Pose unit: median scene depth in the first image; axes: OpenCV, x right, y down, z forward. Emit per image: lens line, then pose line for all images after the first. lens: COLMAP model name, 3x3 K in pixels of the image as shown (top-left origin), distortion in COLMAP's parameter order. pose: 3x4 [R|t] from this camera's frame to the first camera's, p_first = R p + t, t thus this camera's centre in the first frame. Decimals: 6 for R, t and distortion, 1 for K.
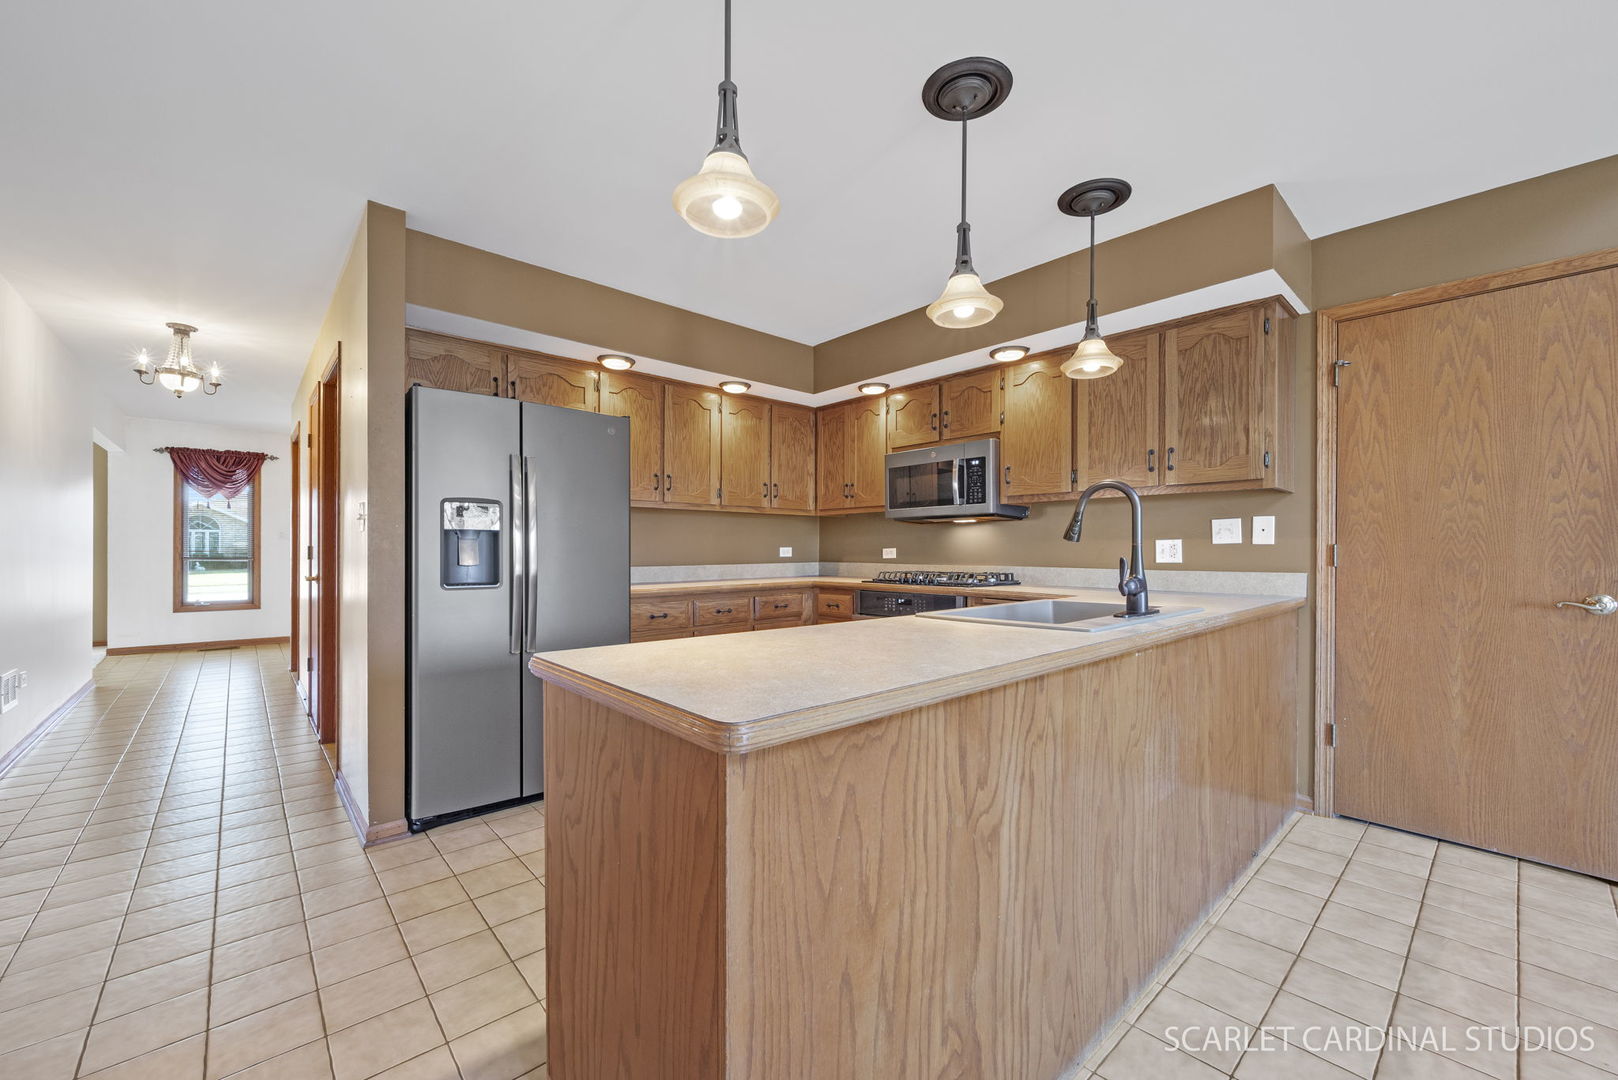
lens RADIAL K [[639.0, 0, 812.9], [0, 639.0, 548.9], [0, 0, 1]] dist [-0.004108, -0.000025]
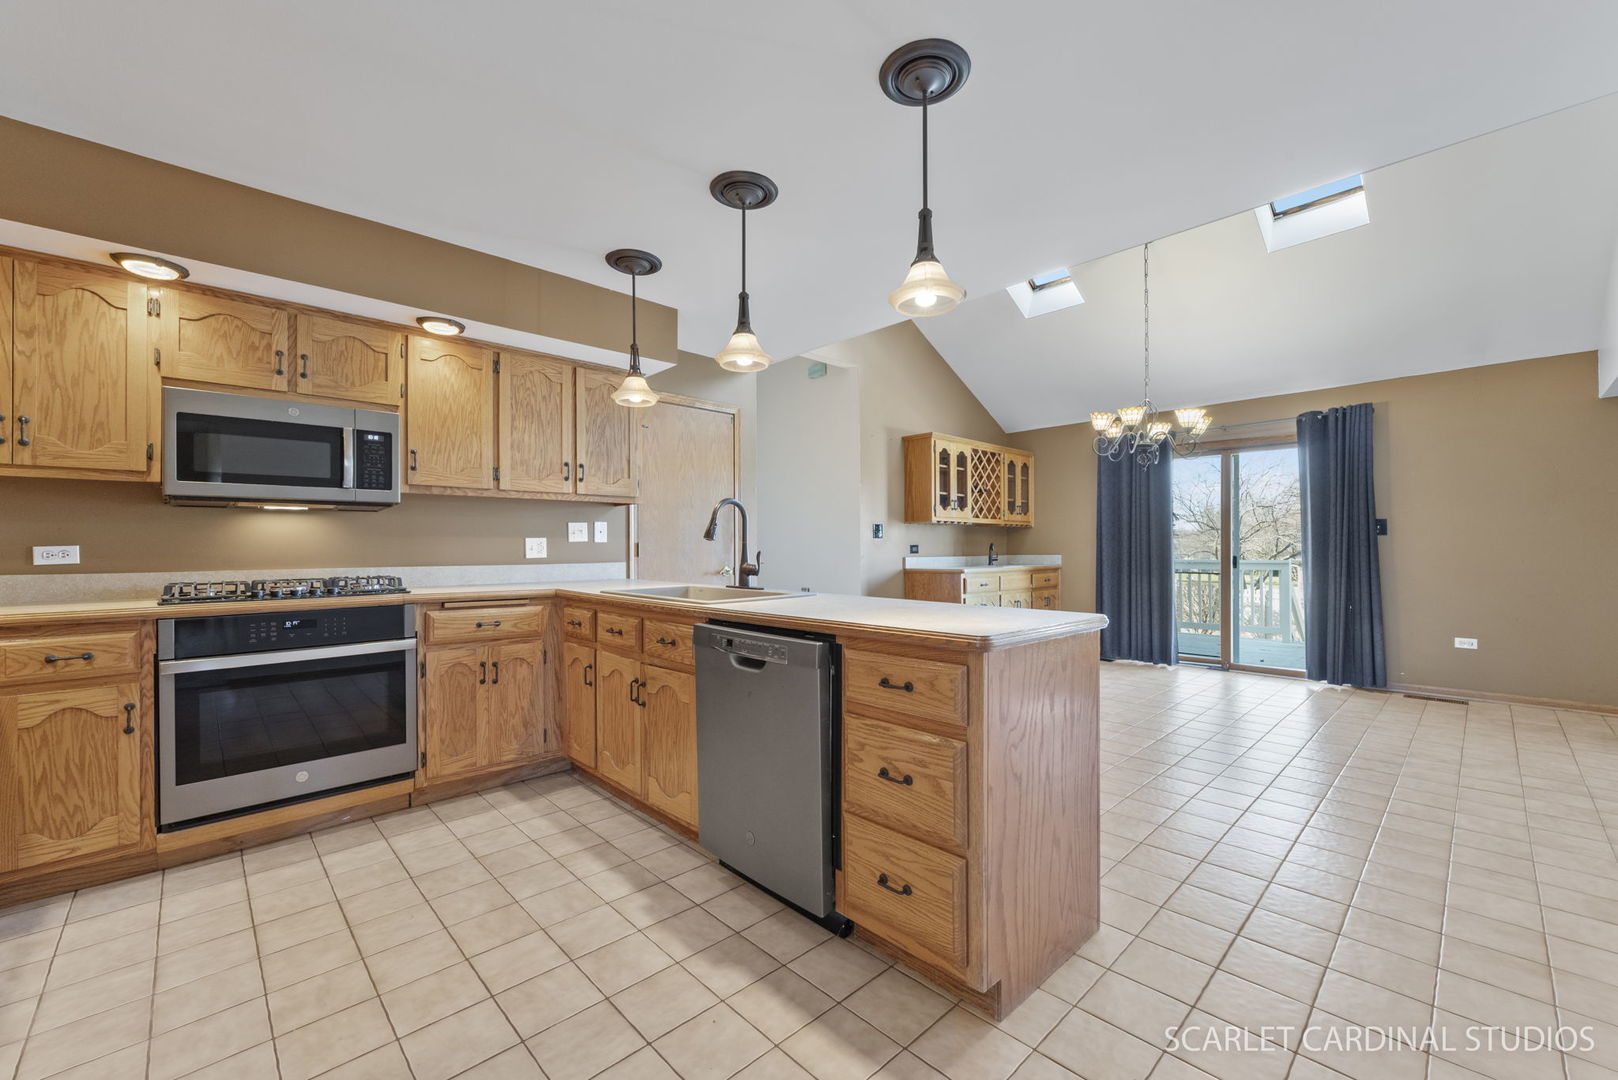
lens RADIAL K [[639.0, 0, 810.9], [0, 639.0, 544.2], [0, 0, 1]] dist [-0.004108, -0.000025]
pose [[-0.027773, 0.004594, 0.999604, -0.803955], [0.007227, 0.999964, -0.004395, 0.006913], [-0.999588, 0.007102, -0.027805, 0.697449]]
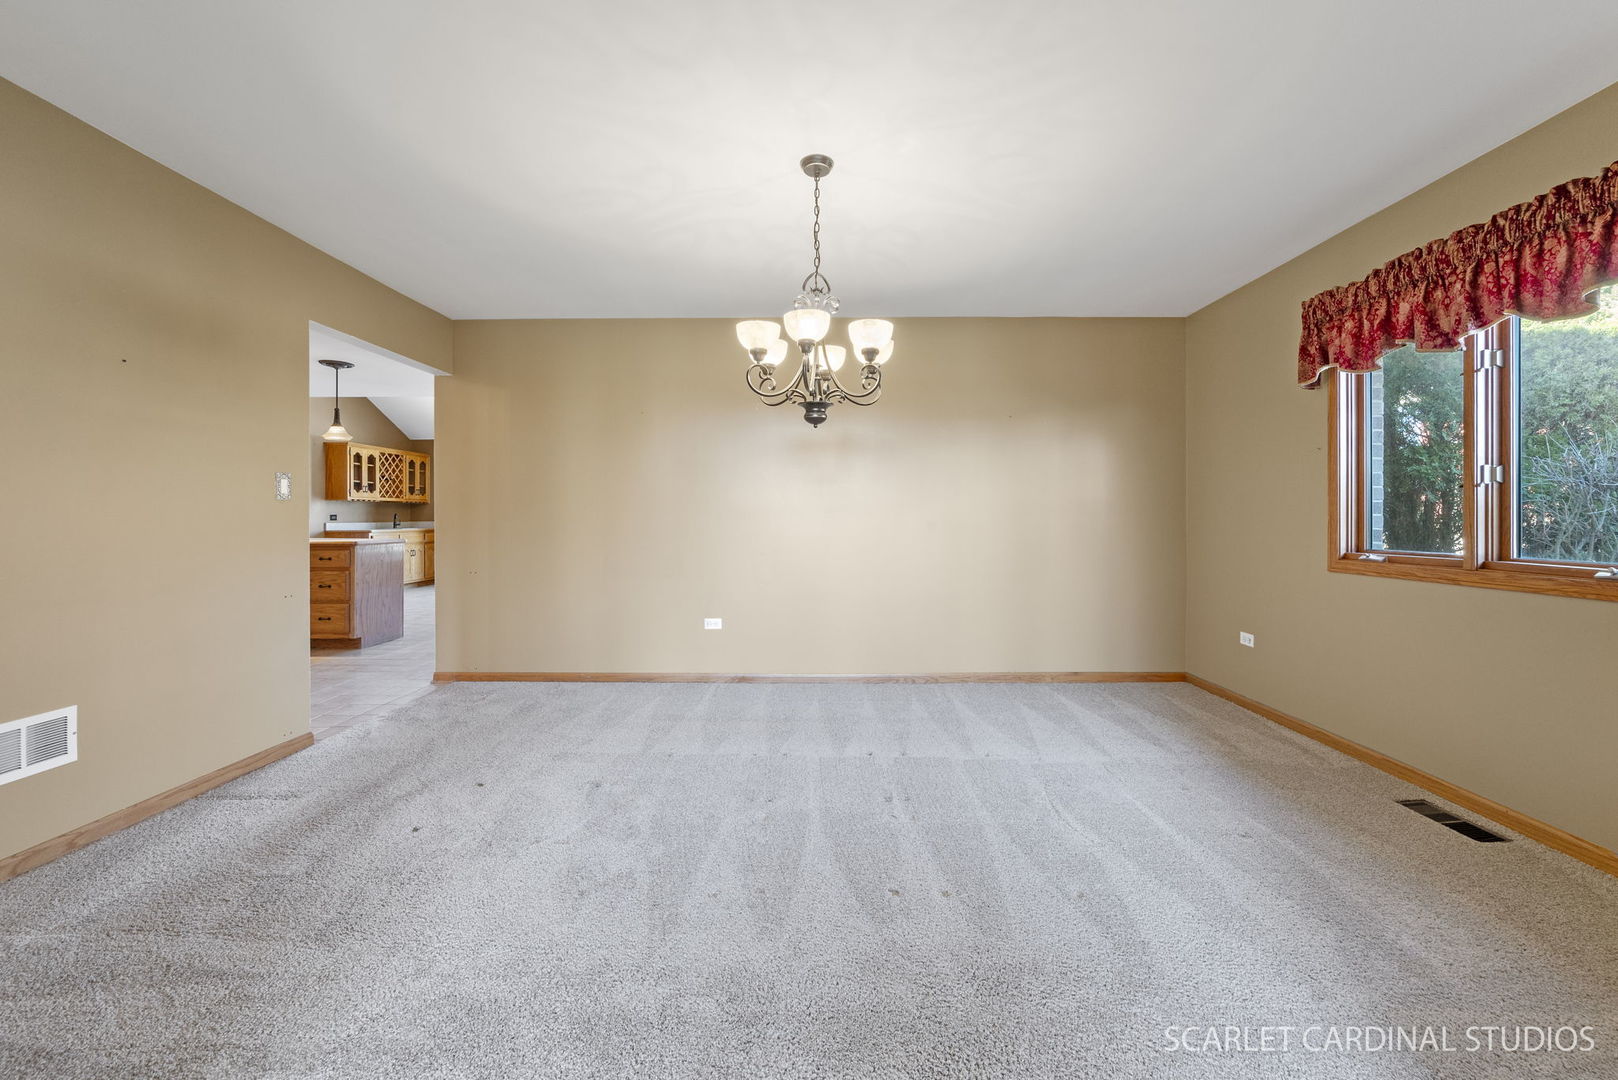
lens RADIAL K [[639.0, 0, 806.0], [0, 639.0, 520.7], [0, 0, 1]] dist [-0.004108, -0.000025]
pose [[-0.733924, -0.007364, 0.679191, -2.956521], [-0.001905, 0.999960, 0.008785, -0.000973], [-0.679229, 0.005154, -0.733909, 1.097551]]
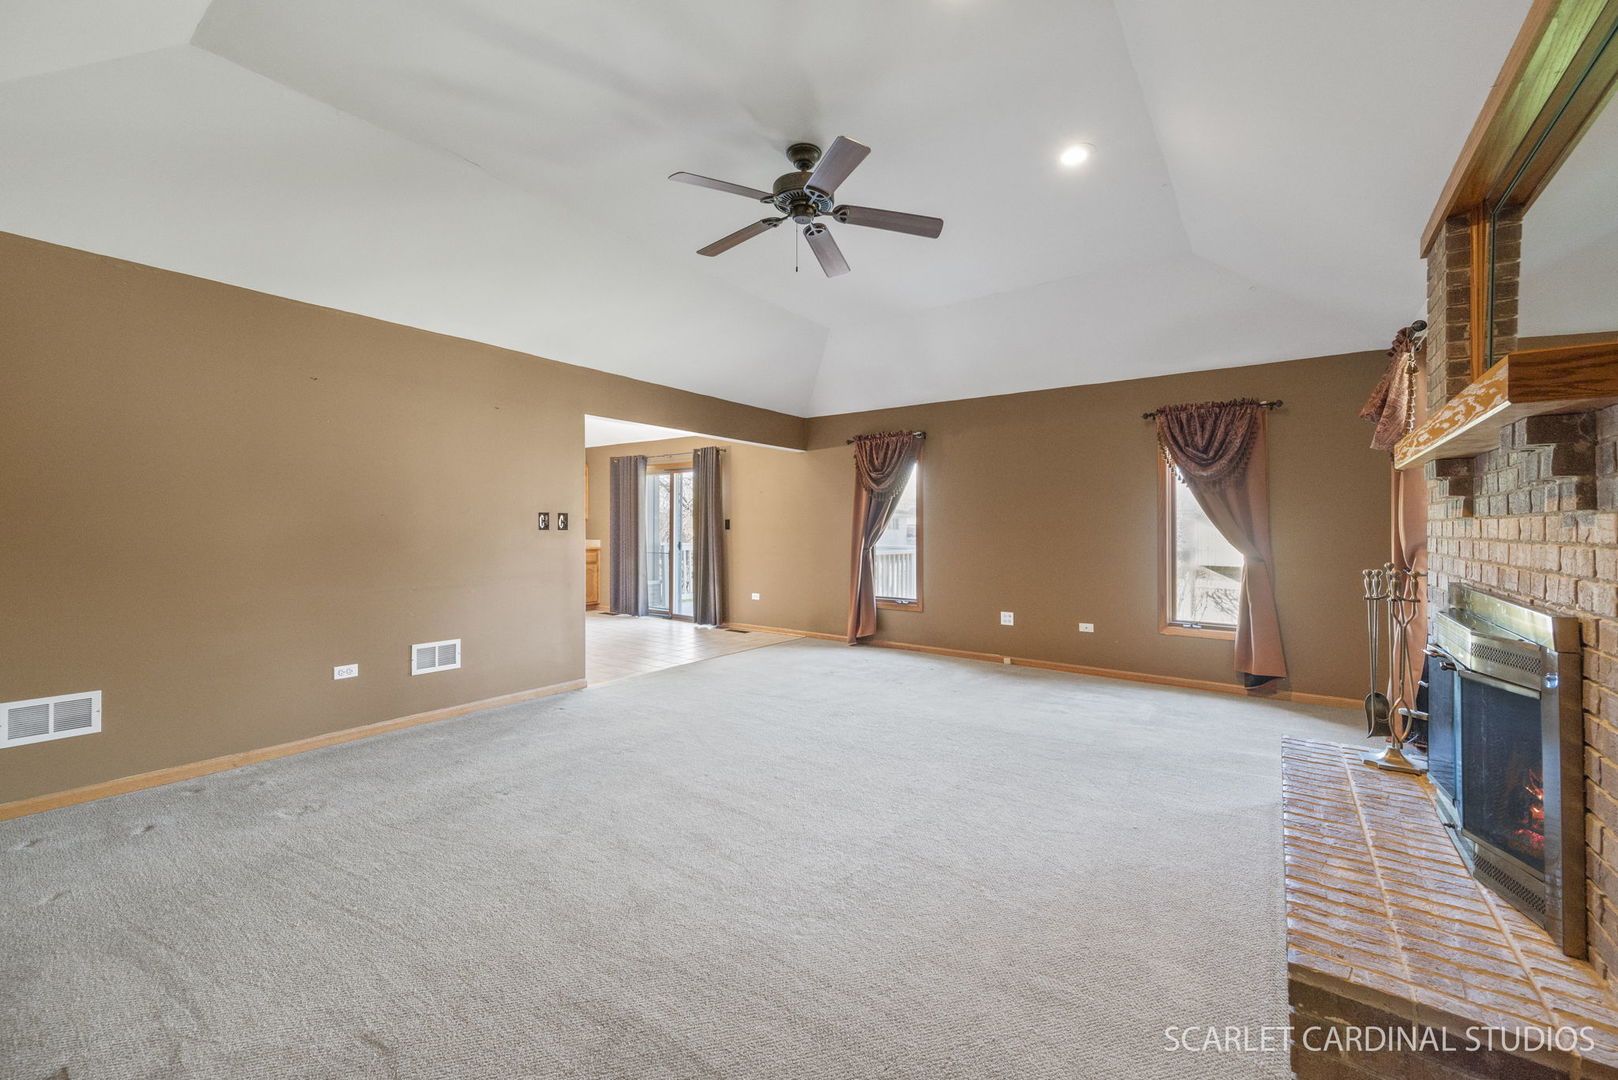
lens RADIAL K [[639.0, 0, 811.0], [0, 639.0, 532.7], [0, 0, 1]] dist [-0.004108, -0.000025]
pose [[-0.201772, -0.007372, 0.979405, -2.109935], [-0.004103, 0.999969, 0.006682, -0.025454], [-0.979424, -0.002670, -0.201796, -1.008292]]
